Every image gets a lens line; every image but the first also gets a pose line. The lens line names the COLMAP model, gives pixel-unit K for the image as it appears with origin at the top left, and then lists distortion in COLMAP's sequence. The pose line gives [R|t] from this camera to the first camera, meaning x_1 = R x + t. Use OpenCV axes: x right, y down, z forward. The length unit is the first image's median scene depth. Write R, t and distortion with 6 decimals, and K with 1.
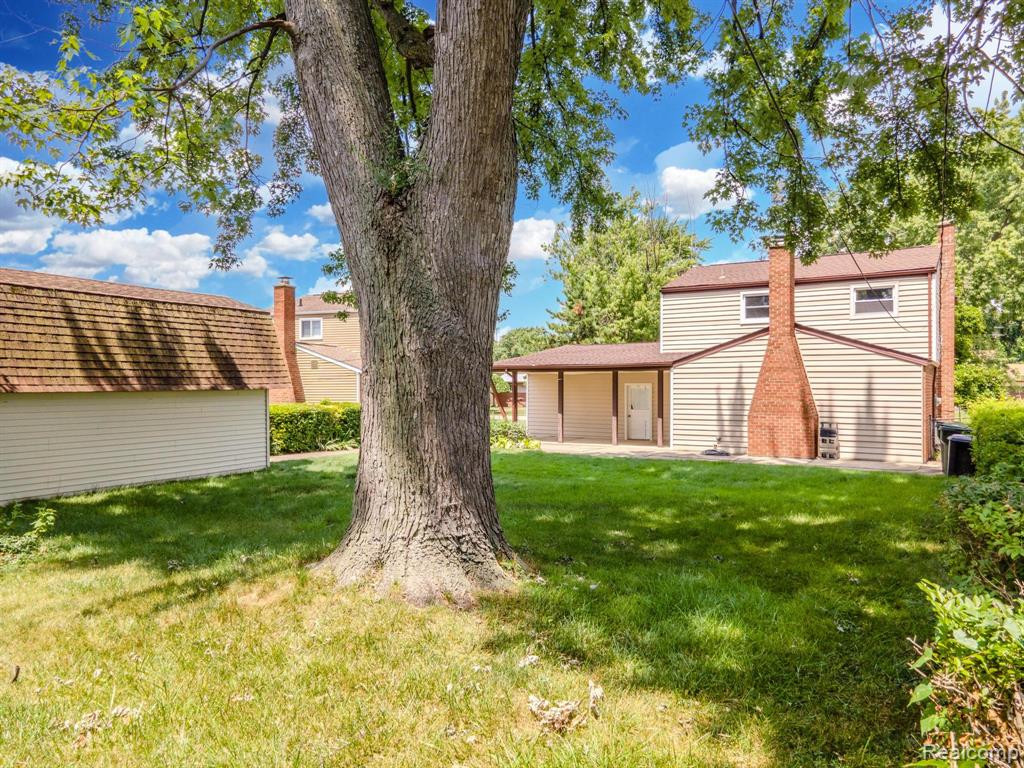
lens RADIAL K [[745.7, 0, 509.5], [0, 745.7, 382.9], [0, 0, 1]] dist [0.033458, 0.012331]
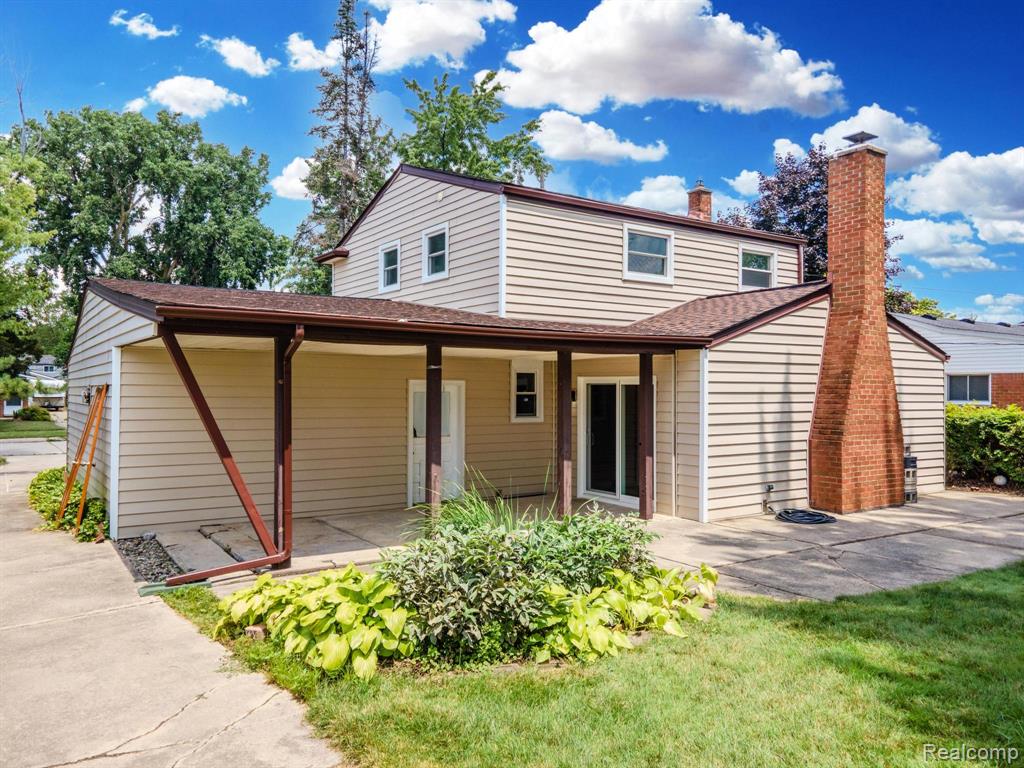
lens RADIAL K [[745.7, 0, 510.5], [0, 745.7, 381.1], [0, 0, 1]] dist [0.033458, 0.012331]
pose [[0.403975, 0.008223, 0.914733, -0.271578], [-0.010151, 0.999938, -0.004506, 0.003427], [-0.914714, -0.007465, 0.404034, 0.925646]]
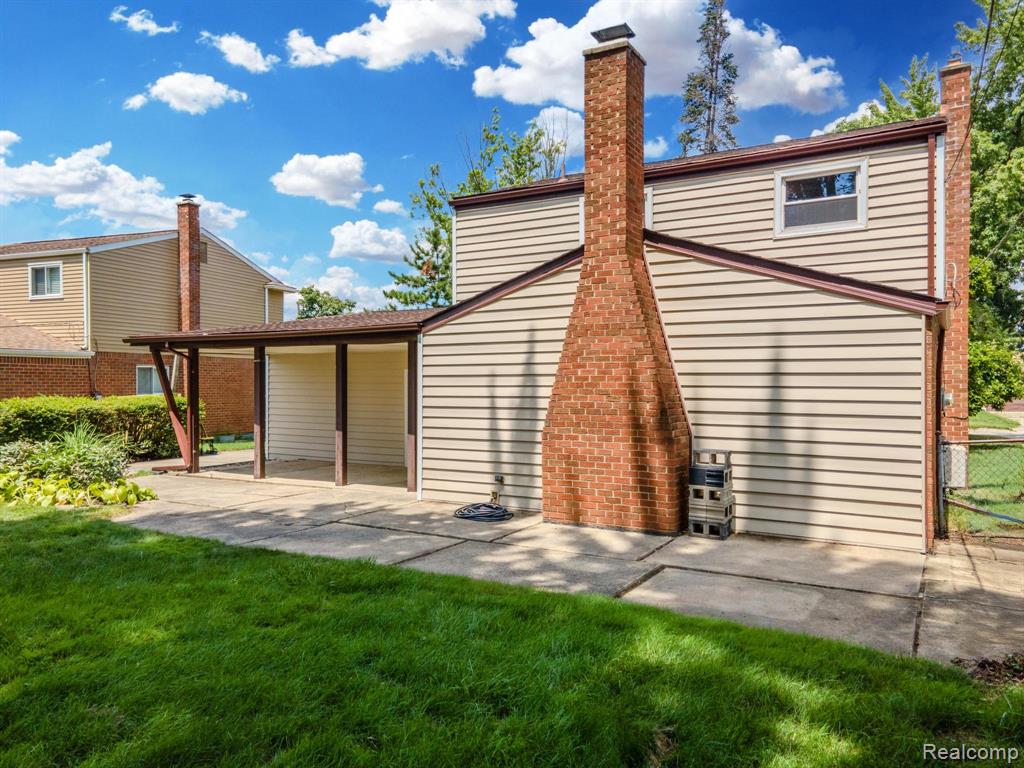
lens RADIAL K [[745.7, 0, 505.0], [0, 745.7, 384.5], [0, 0, 1]] dist [0.033458, 0.012331]
pose [[0.999572, -0.002421, 0.029138, 0.260596], [0.002202, 0.999969, 0.007525, 0.009566], [-0.029155, -0.007458, 0.999547, 0.505346]]
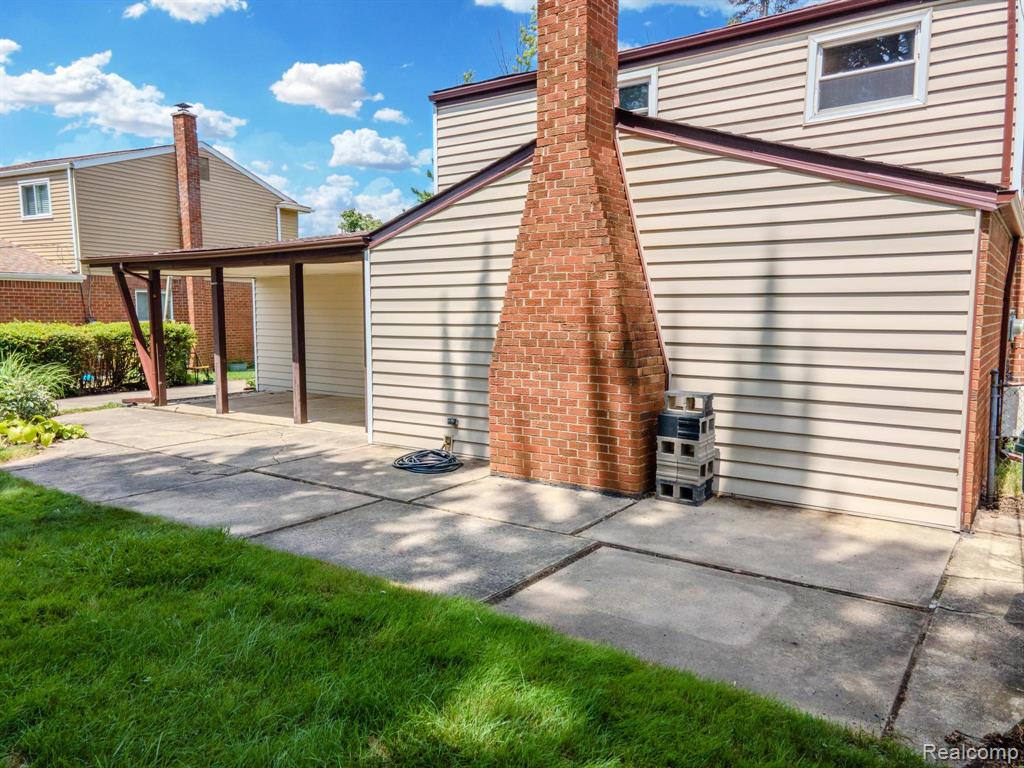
lens RADIAL K [[745.7, 0, 504.8], [0, 745.7, 385.0], [0, 0, 1]] dist [0.033458, 0.012331]
pose [[0.998269, 0.001969, -0.058787, 0.321408], [0.004309, 0.994307, 0.106469, 0.010763], [0.058662, -0.106538, 0.992577, 0.581452]]
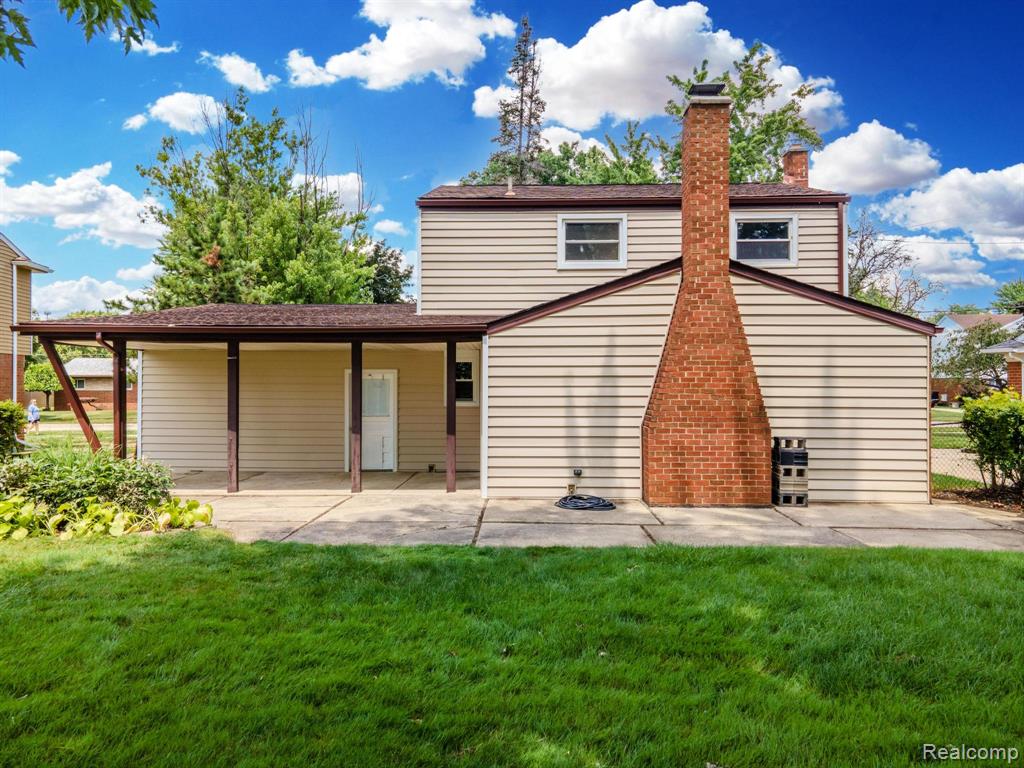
lens RADIAL K [[745.7, 0, 509.3], [0, 745.7, 382.9], [0, 0, 1]] dist [0.033458, 0.012331]
pose [[0.862457, 0.000239, 0.506130, -0.024126], [-0.001929, 0.999994, 0.002815, 0.010376], [-0.506127, -0.003404, 0.862452, 0.559968]]
